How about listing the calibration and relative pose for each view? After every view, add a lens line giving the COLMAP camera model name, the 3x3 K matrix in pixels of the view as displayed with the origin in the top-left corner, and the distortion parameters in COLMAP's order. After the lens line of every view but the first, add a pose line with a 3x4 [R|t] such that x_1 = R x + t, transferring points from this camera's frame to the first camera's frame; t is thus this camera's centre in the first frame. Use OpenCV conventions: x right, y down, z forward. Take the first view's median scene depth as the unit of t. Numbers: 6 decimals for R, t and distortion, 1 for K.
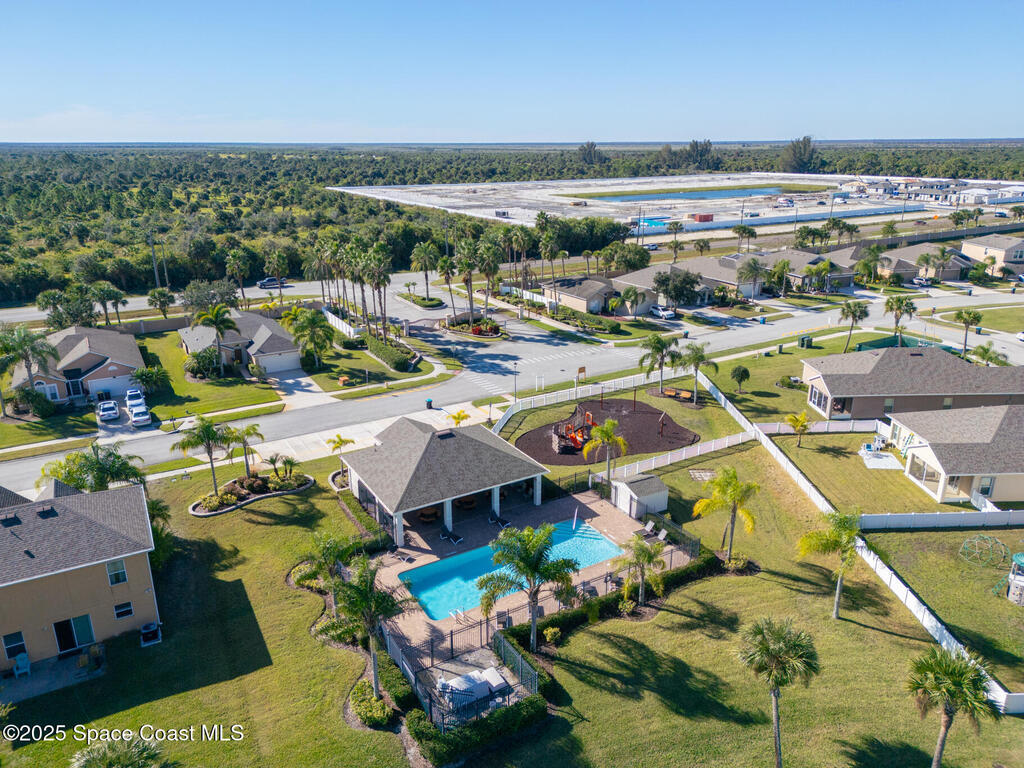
lens RADIAL K [[711.9, 0, 514.0], [0, 711.9, 385.6], [0, 0, 1]] dist [0.092366, -0.099566]
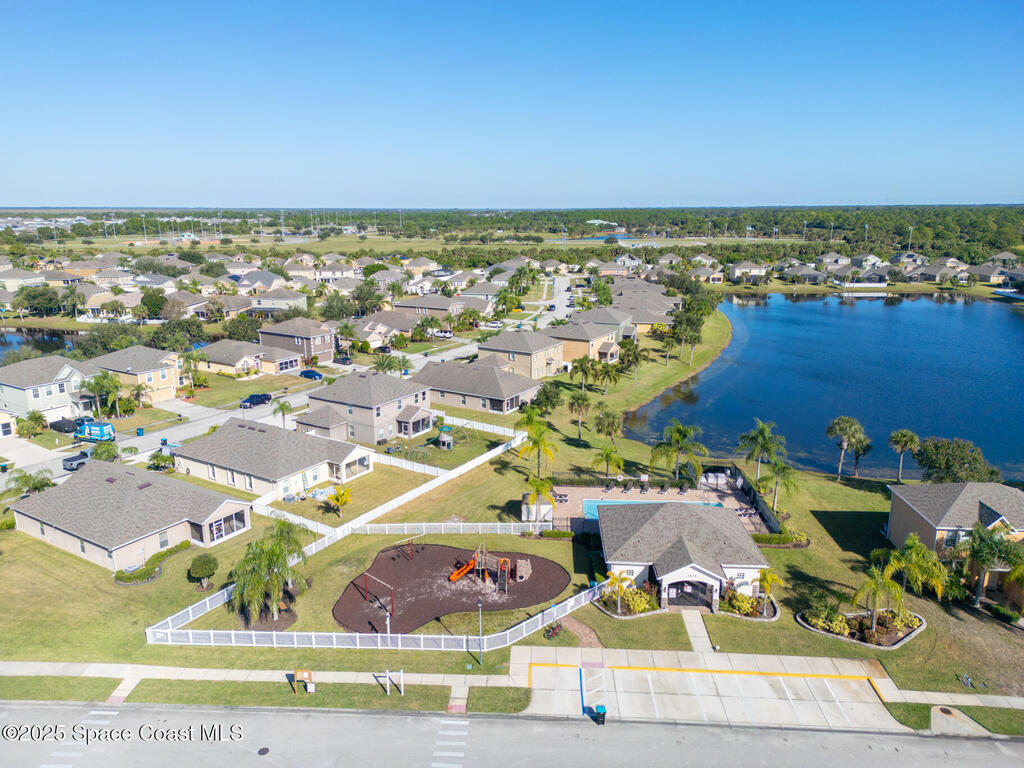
lens RADIAL K [[711.9, 0, 514.0], [0, 711.9, 385.6], [0, 0, 1]] dist [0.092366, -0.099566]
pose [[-0.833823, -0.129180, 0.536704, -0.305289], [0.181684, 0.853852, 0.487778, -0.447149], [-0.521277, 0.504231, -0.688492, 1.171819]]
